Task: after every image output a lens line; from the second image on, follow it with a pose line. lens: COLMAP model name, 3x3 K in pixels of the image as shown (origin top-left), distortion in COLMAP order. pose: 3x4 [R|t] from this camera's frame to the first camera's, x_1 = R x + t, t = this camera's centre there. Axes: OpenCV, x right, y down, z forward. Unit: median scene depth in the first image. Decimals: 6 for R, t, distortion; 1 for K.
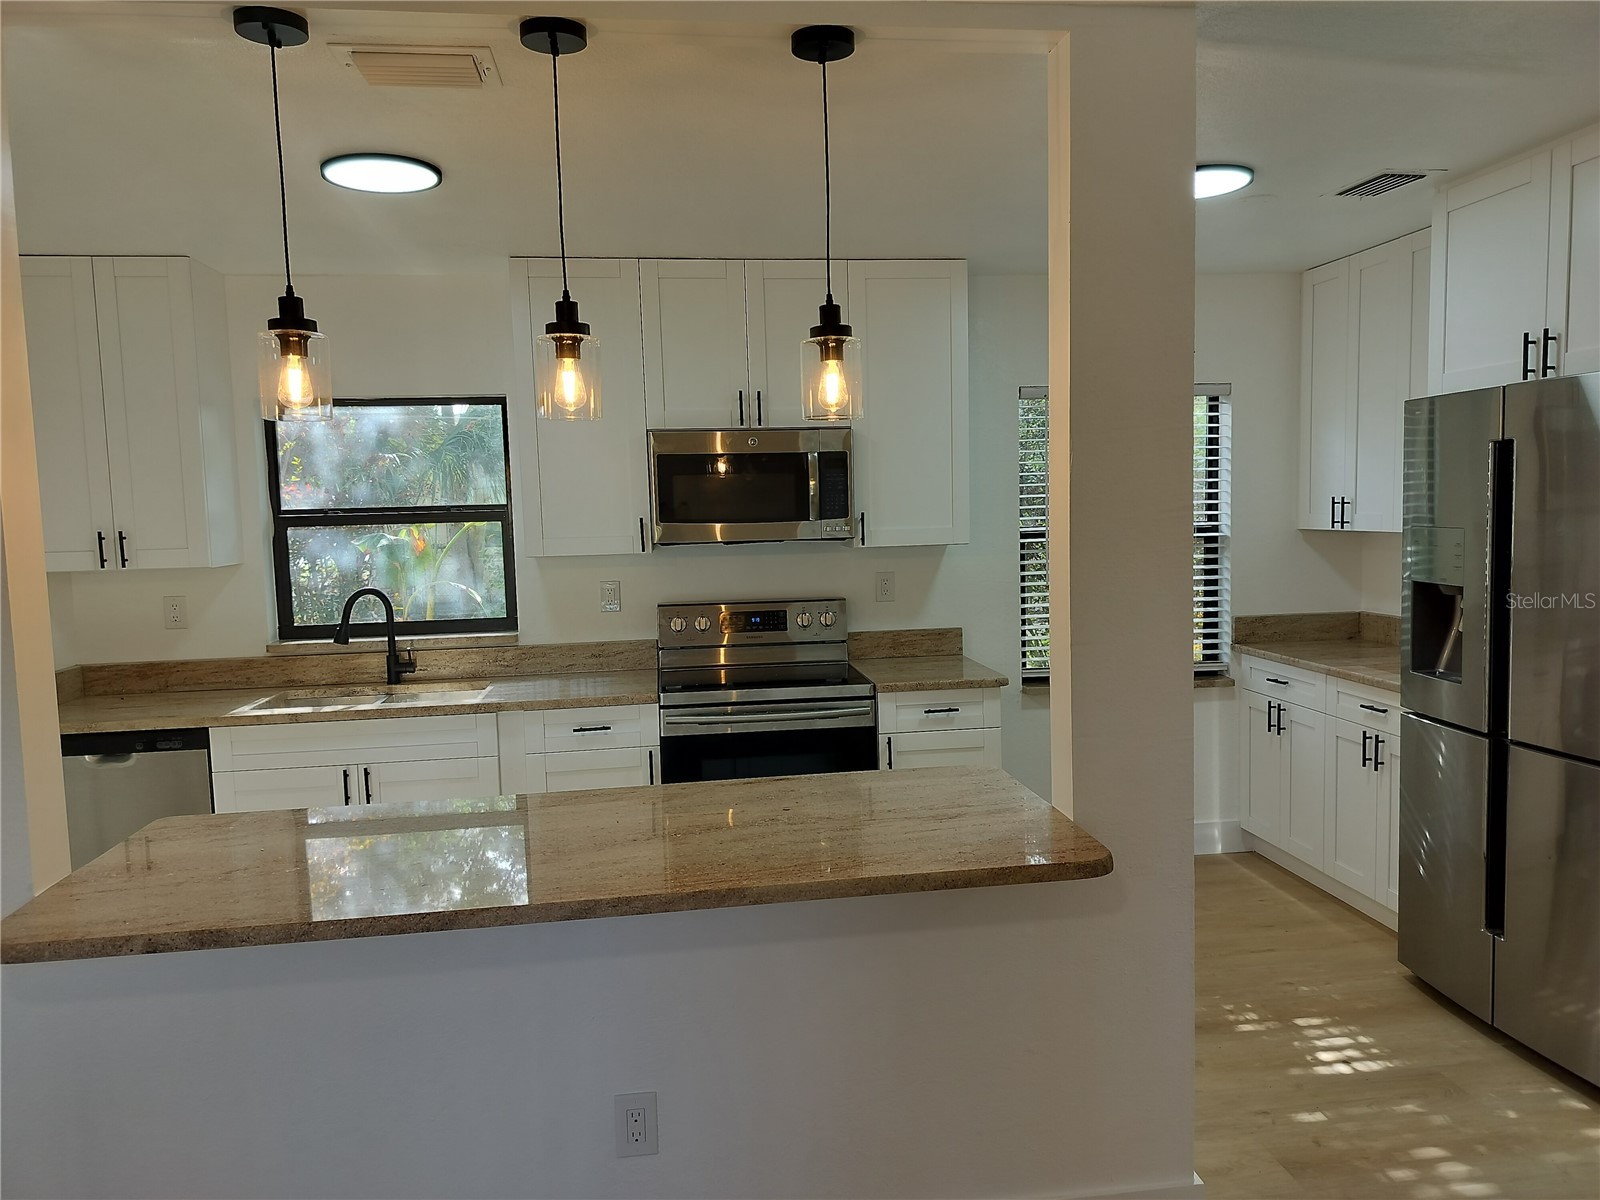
lens RADIAL K [[1124.5, 0, 797.8], [0, 1124.5, 605.1], [0, 0, 1]] dist [0.066516, -0.051028]
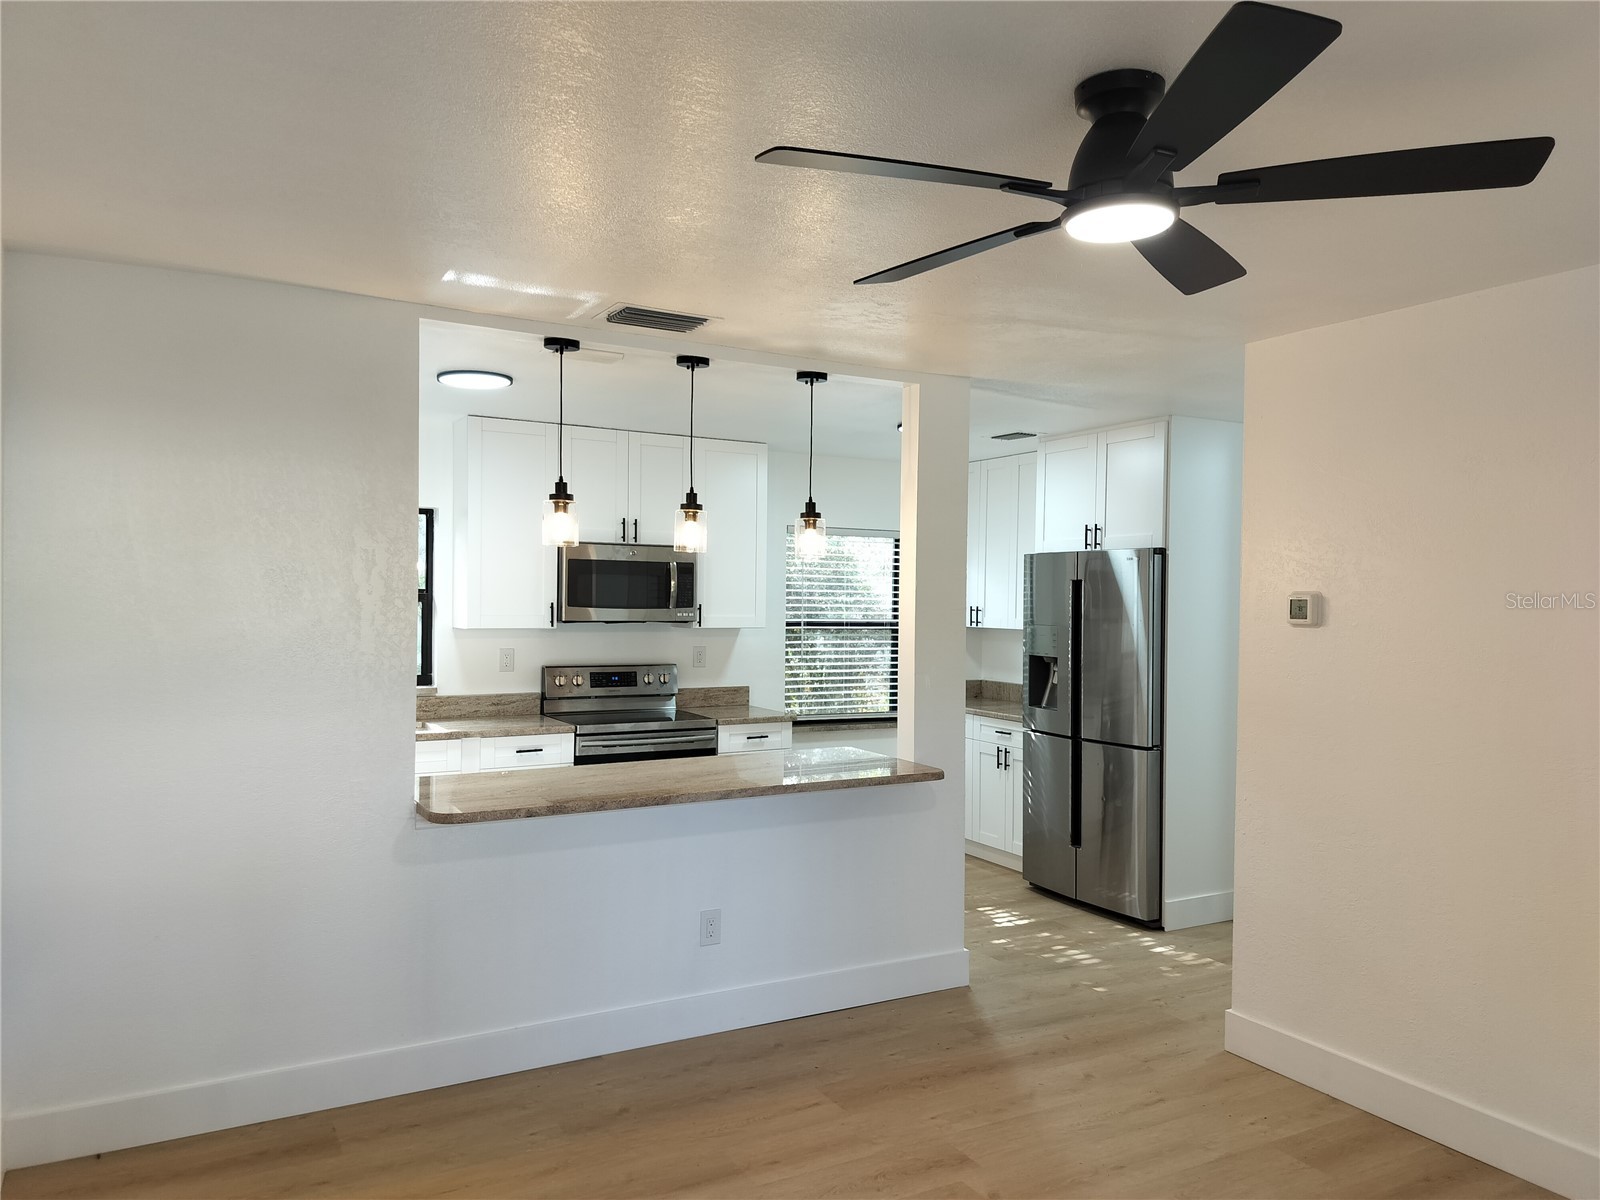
lens RADIAL K [[1124.5, 0, 797.8], [0, 1124.5, 605.1], [0, 0, 1]] dist [0.066516, -0.051028]
pose [[0.929214, 0.037067, 0.367678, -0.386322], [-0.004420, 0.996000, -0.089241, 0.052123], [-0.369515, 0.081299, 0.925661, -0.430958]]
